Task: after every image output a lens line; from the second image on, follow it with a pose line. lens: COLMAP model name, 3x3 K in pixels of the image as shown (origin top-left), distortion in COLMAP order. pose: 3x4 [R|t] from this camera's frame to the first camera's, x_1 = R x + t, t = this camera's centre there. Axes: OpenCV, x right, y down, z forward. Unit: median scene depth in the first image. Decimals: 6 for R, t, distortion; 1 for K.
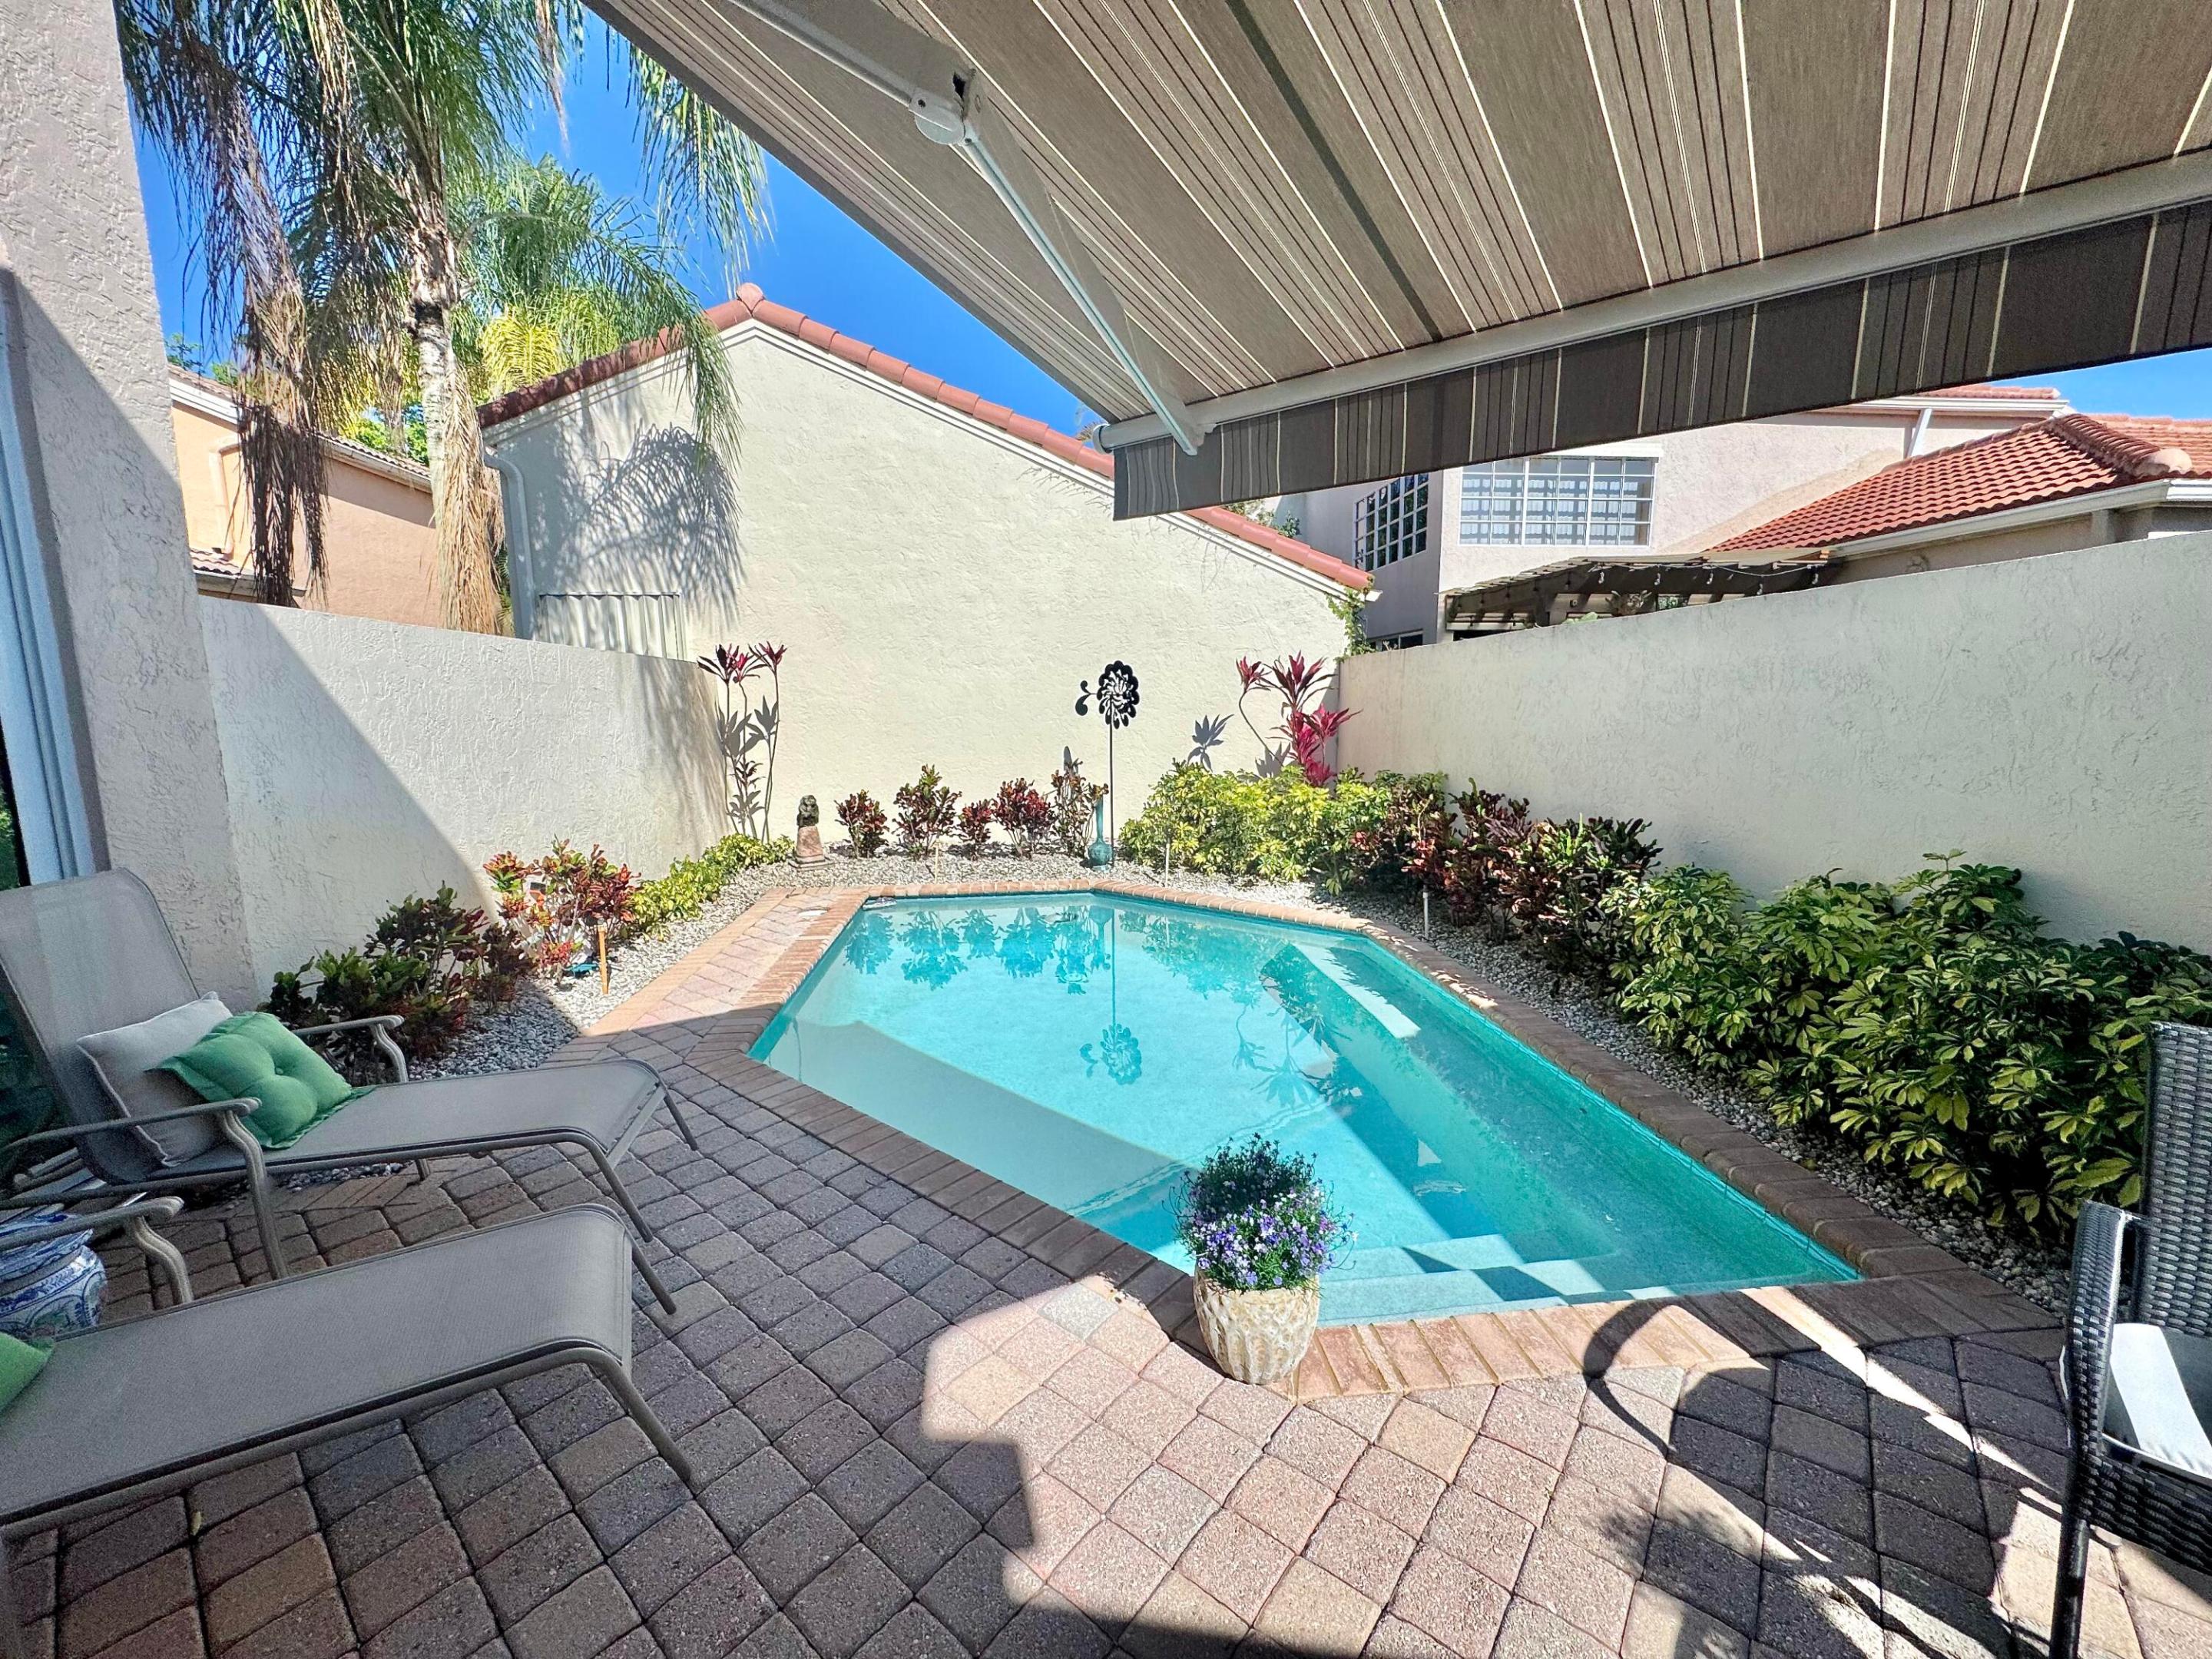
lens RADIAL K [[877.8, 0, 1106.0], [0, 877.8, 829.5], [0, 0, 1]] dist [-0.007491, 0.000169]
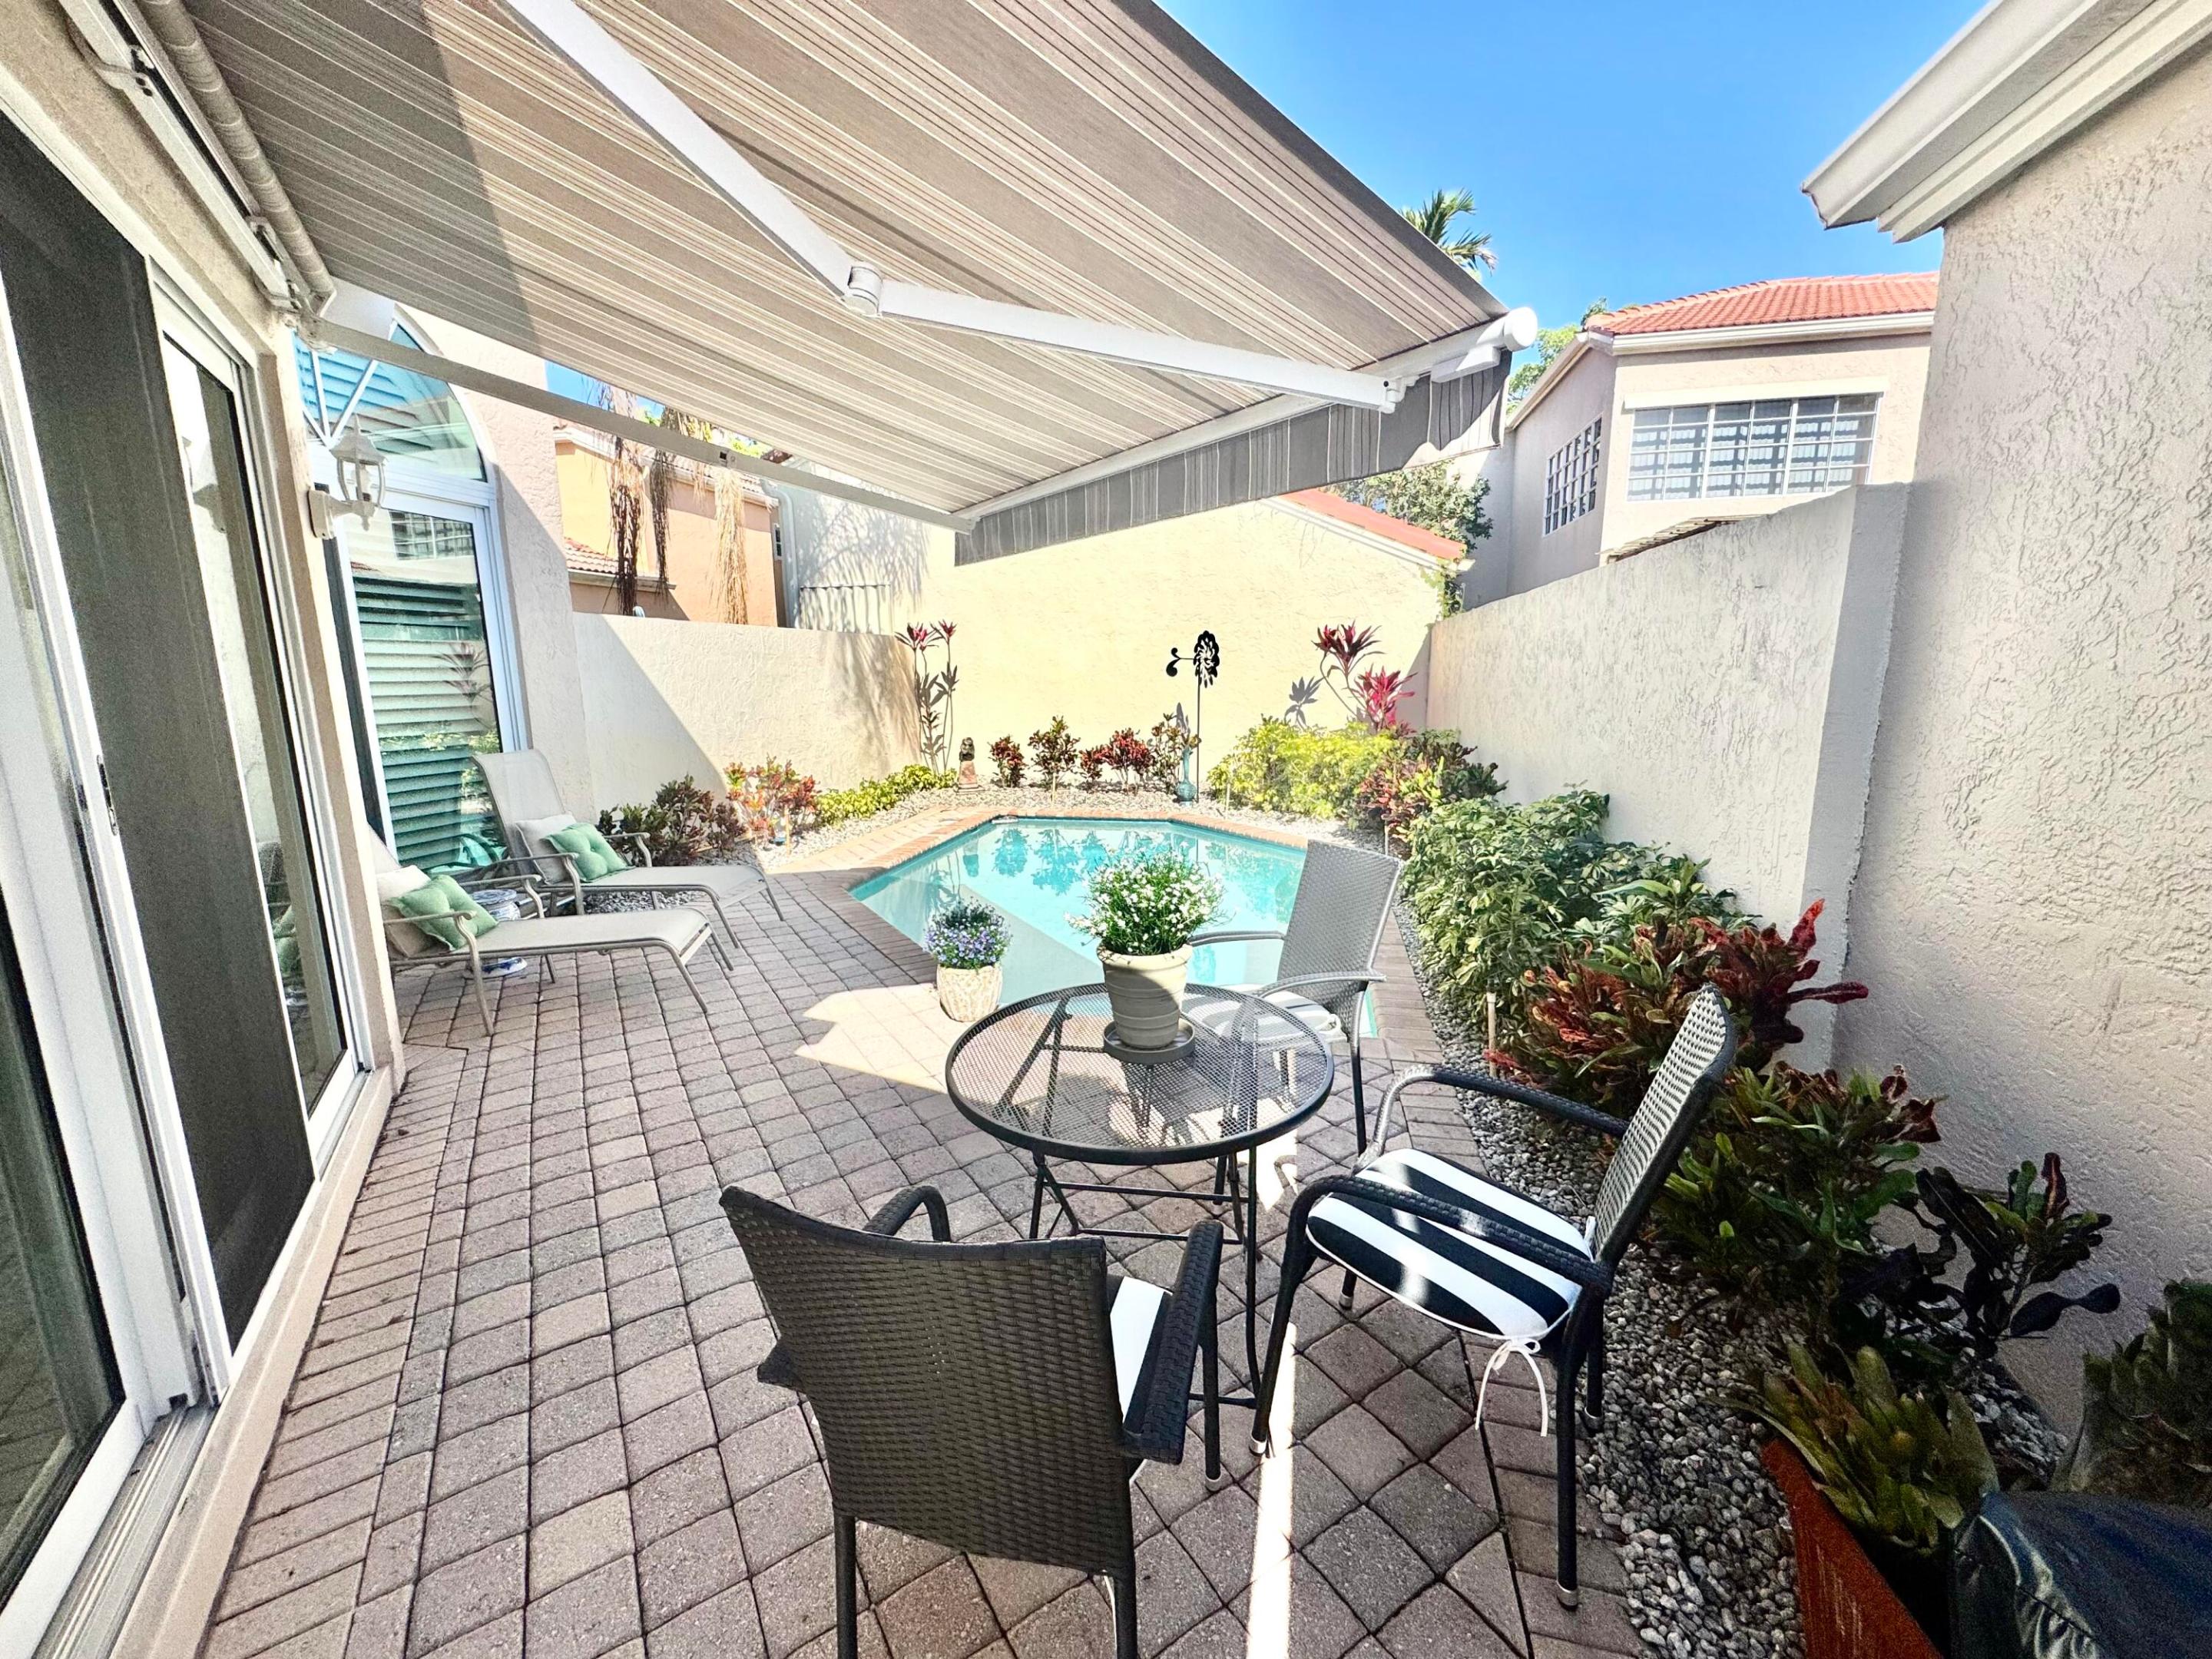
lens RADIAL K [[877.8, 0, 1106.0], [0, 877.8, 829.5], [0, 0, 1]] dist [-0.007491, 0.000169]
pose [[0.950268, 0.056259, -0.306310, 0.264036], [-0.042646, 0.997790, 0.050960, 0.022622], [0.308500, -0.035362, 0.950567, -0.186681]]
